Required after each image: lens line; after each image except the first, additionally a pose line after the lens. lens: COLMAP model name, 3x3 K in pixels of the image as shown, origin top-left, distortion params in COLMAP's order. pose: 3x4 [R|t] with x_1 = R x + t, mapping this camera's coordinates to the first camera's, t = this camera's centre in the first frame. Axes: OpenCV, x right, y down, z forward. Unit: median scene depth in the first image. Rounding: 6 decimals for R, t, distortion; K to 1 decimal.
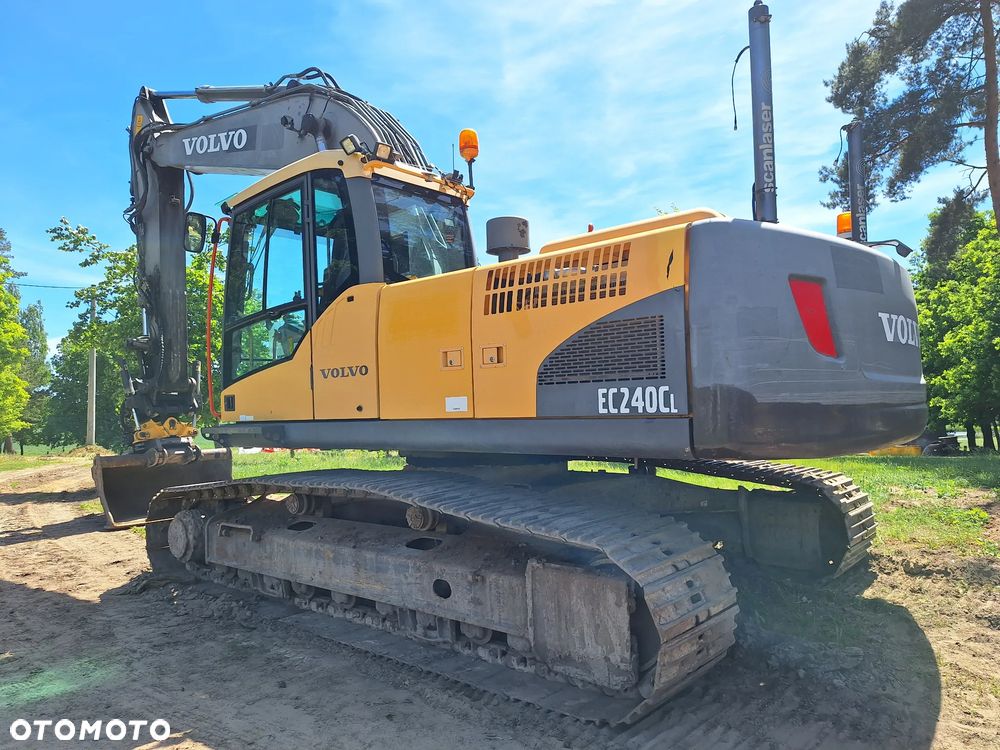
lens RADIAL K [[691.1, 0, 508.1], [0, 691.1, 379.6], [0, 0, 1]] dist [0.090321, -0.094753]
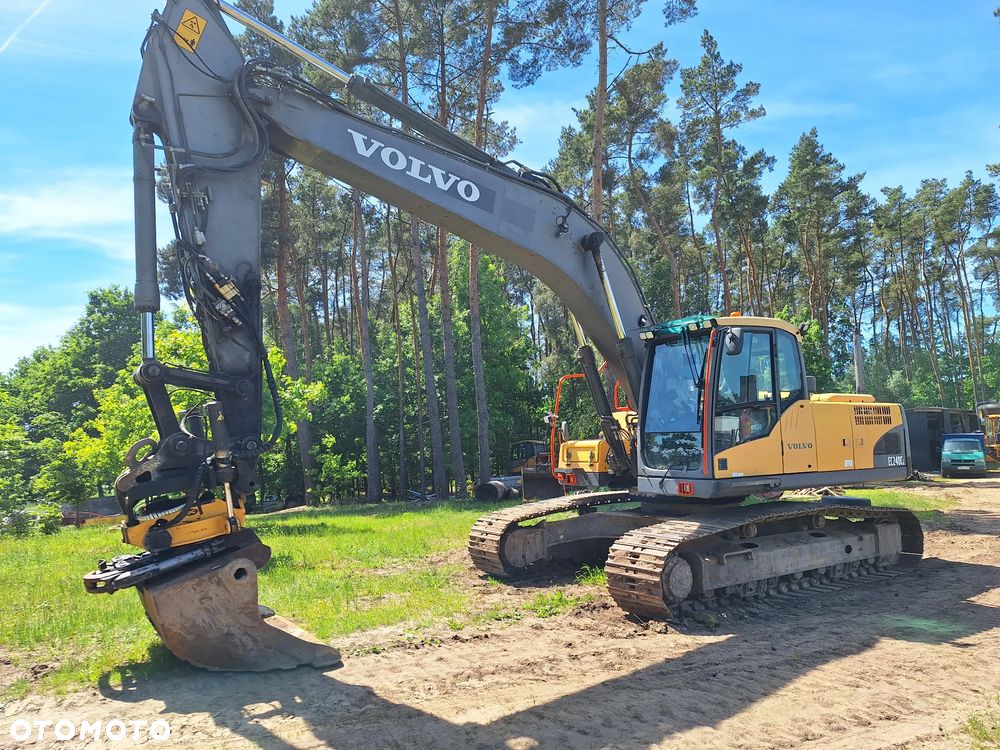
lens RADIAL K [[691.1, 0, 500.3], [0, 691.1, 387.1], [0, 0, 1]] dist [0.090321, -0.094753]
pose [[0.277216, 0.104870, 0.955067, -2.301650], [-0.014394, 0.994367, -0.105008, 0.040903], [-0.960700, 0.015363, 0.277164, 1.294738]]
